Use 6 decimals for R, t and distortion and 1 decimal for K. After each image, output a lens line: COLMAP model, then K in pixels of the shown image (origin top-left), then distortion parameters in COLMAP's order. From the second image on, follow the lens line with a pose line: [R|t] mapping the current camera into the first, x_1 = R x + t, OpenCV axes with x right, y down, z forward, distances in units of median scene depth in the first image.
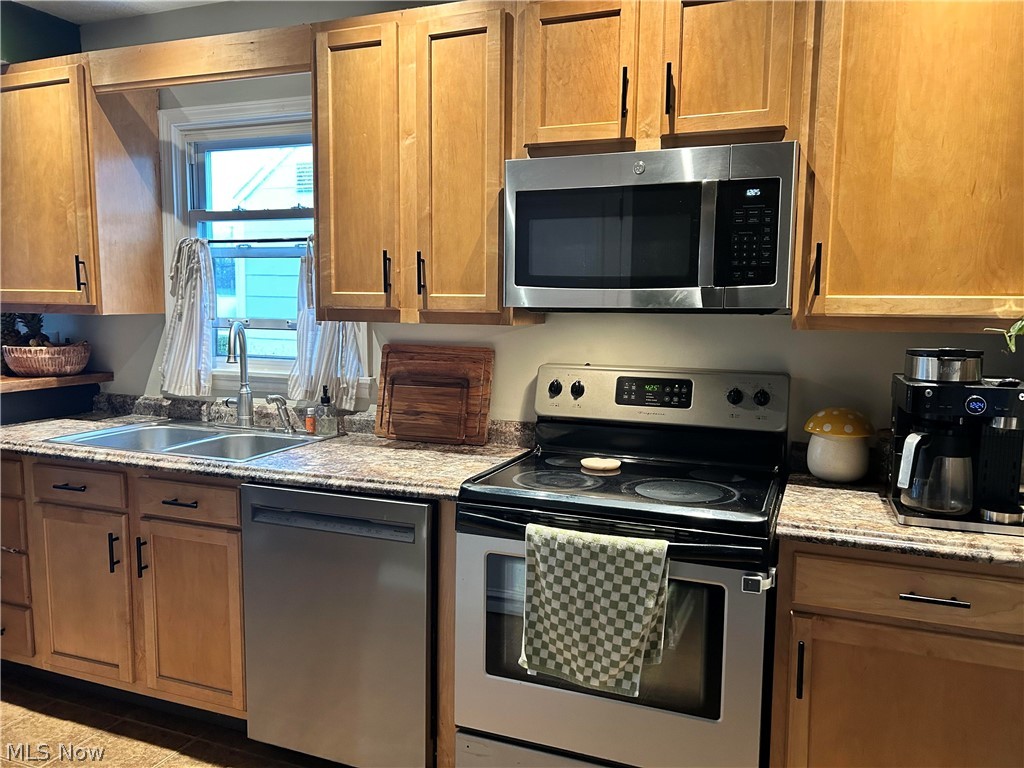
lens RADIAL K [[771.5, 0, 513.2], [0, 771.5, 387.3], [0, 0, 1]] dist [0.029569, -0.013182]
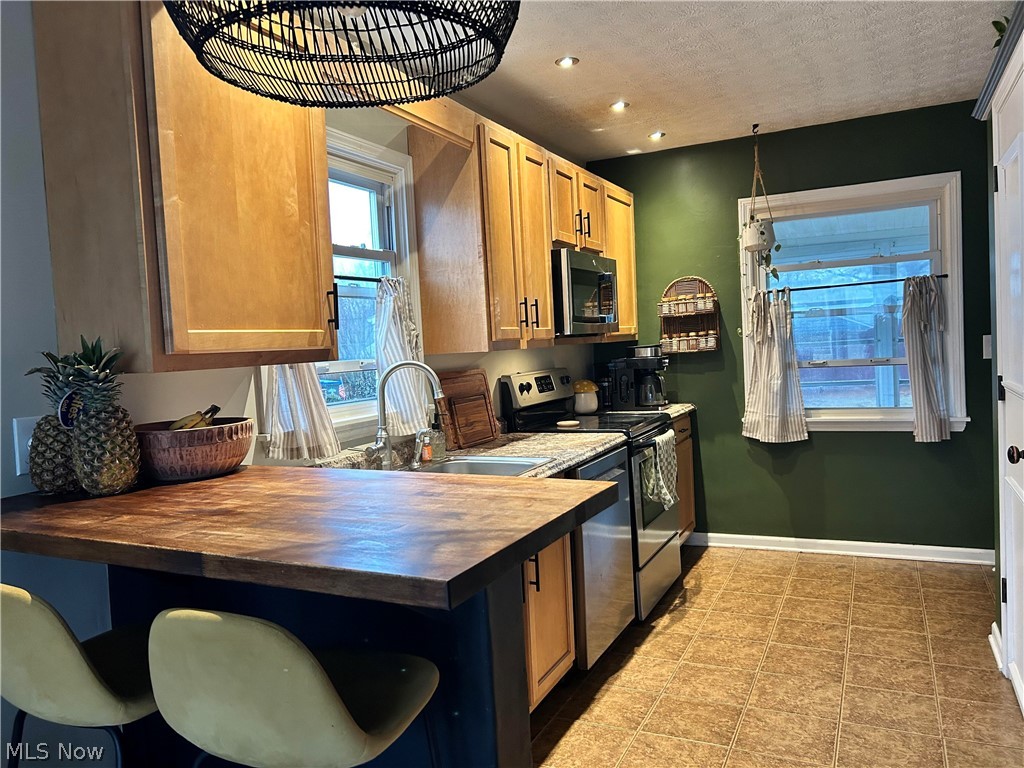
lens RADIAL K [[771.5, 0, 513.2], [0, 771.5, 387.3], [0, 0, 1]] dist [0.029569, -0.013182]
pose [[0.056112, -0.064361, 0.996348, -1.275419], [0.159212, 0.985727, 0.054709, -0.080641], [-0.985648, 0.155561, 0.065559, 0.771607]]
